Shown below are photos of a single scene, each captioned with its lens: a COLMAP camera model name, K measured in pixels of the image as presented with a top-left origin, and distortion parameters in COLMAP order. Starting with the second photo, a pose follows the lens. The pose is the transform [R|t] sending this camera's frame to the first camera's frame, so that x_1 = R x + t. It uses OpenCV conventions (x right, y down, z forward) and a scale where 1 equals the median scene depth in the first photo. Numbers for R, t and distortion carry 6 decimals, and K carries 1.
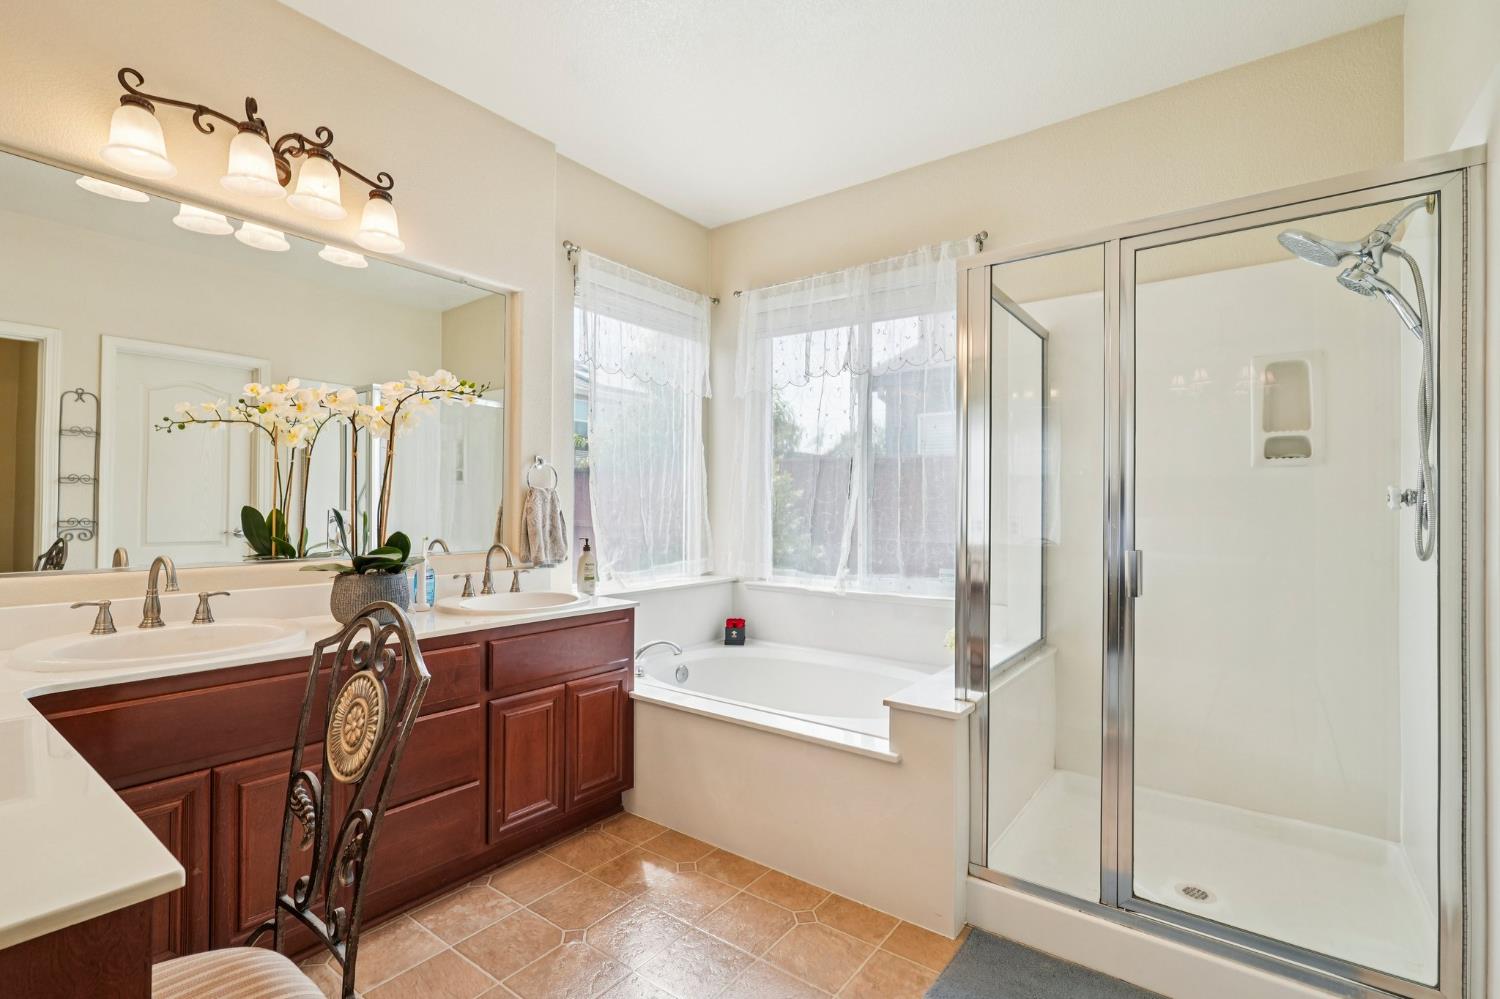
lens RADIAL K [[695.8, 0, 750.3], [0, 695.8, 506.0], [0, 0, 1]] dist [-0.000128, 0.000276]
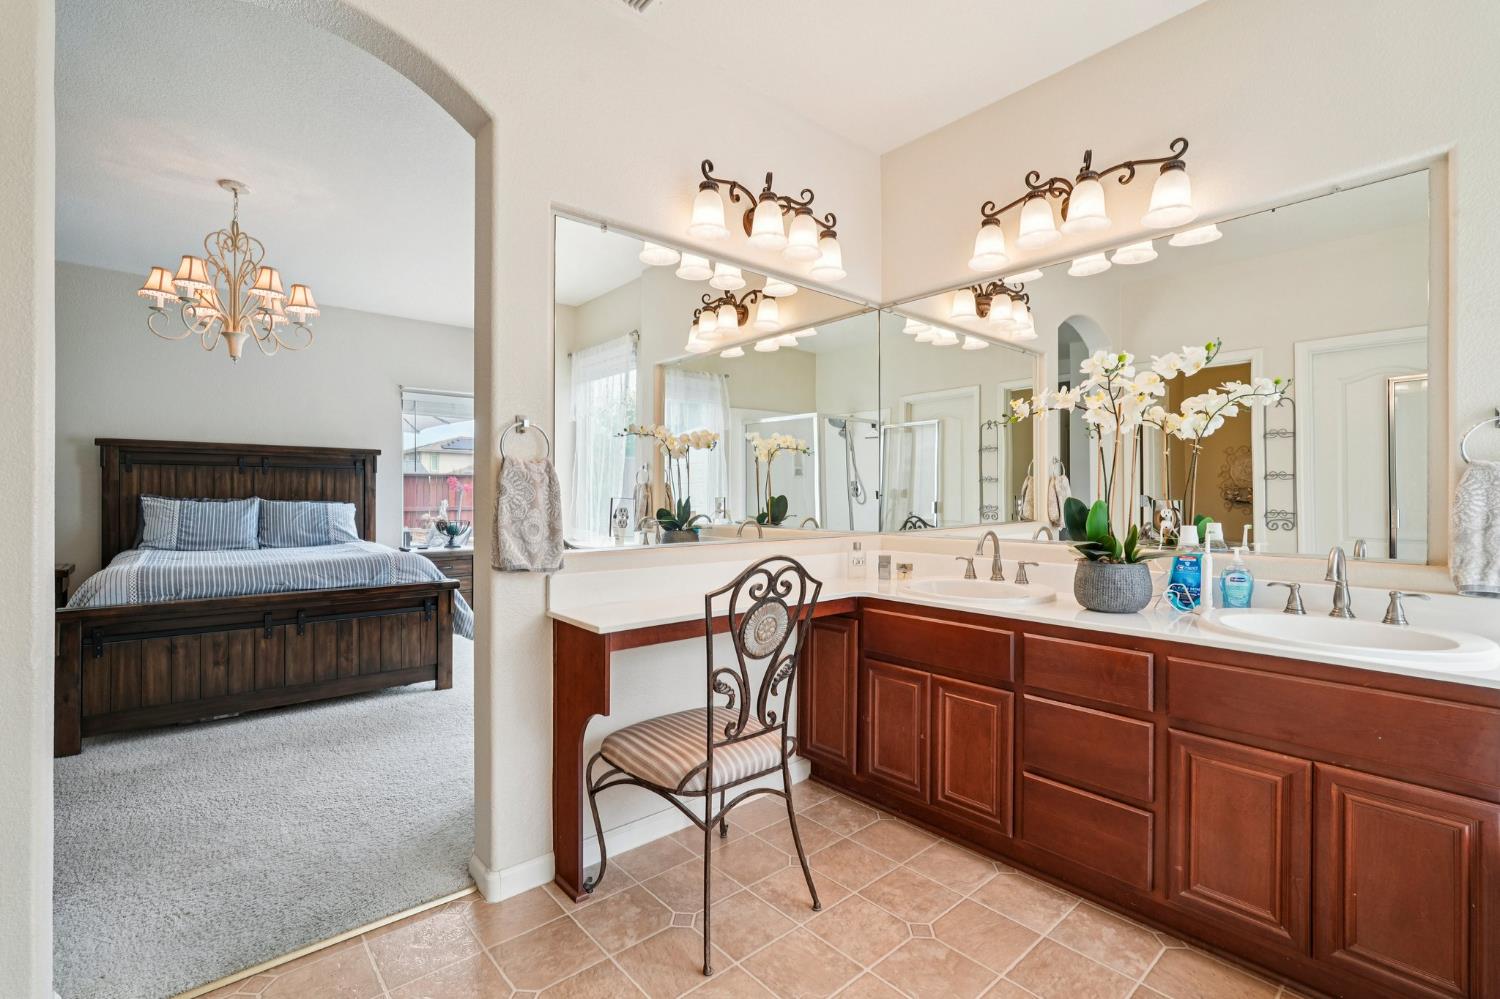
lens RADIAL K [[674.2, 0, 750.0], [0, 674.2, 499.5], [0, 0, 1]] dist [-0.007812, 0.000814]
pose [[-0.219570, -0.004126, -0.975588, 0.507032], [0.000823, 0.999990, -0.004414, 0.010078], [0.975596, -0.001772, -0.219564, 0.673263]]
